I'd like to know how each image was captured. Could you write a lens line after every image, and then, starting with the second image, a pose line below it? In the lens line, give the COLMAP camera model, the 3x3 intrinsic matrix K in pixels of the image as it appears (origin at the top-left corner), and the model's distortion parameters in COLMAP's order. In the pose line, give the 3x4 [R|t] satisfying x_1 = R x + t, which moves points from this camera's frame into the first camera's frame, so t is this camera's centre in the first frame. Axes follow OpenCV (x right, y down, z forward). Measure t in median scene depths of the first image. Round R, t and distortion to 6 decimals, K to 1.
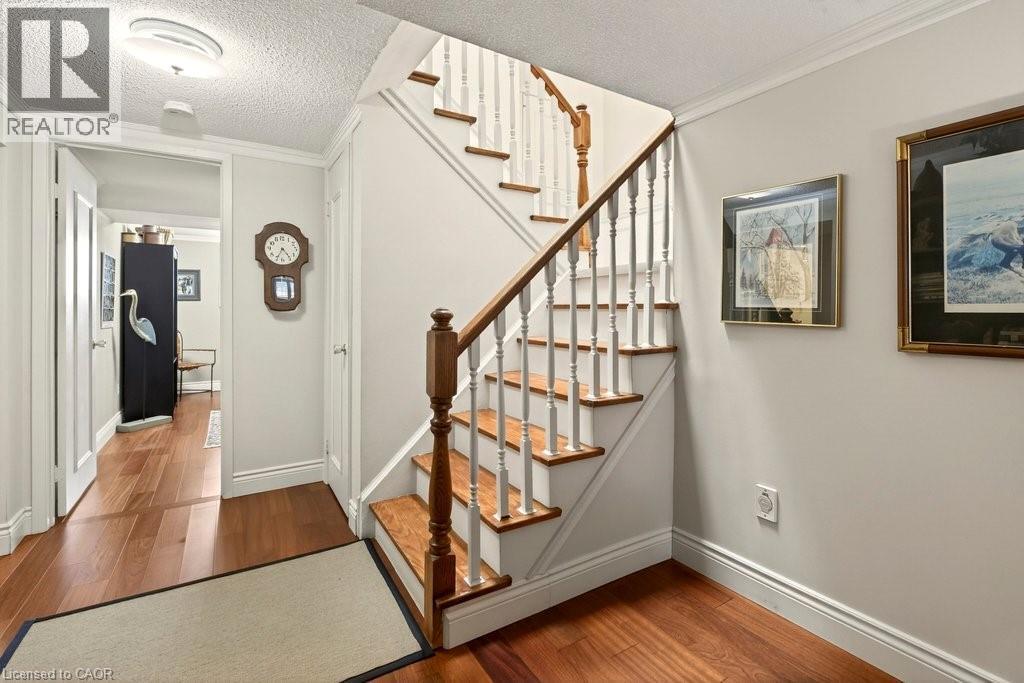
lens RADIAL K [[468.0, 0, 509.0], [0, 468.0, 307.9], [0, 0, 1]] dist [0.000790, -0.000249]
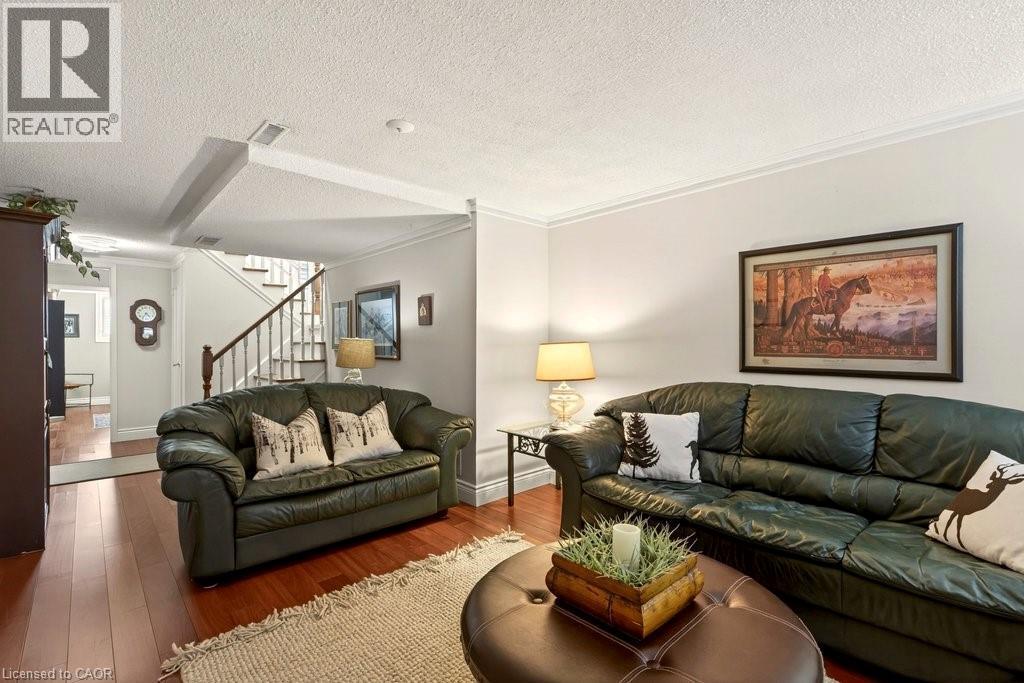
lens RADIAL K [[468.0, 0, 512.9], [0, 468.0, 342.4], [0, 0, 1]] dist [0.000790, -0.000249]
pose [[0.979995, -0.000801, 0.199020, 0.615540], [-0.000126, 0.999989, 0.004648, -0.014781], [-0.199021, -0.004580, 0.979985, -1.196569]]
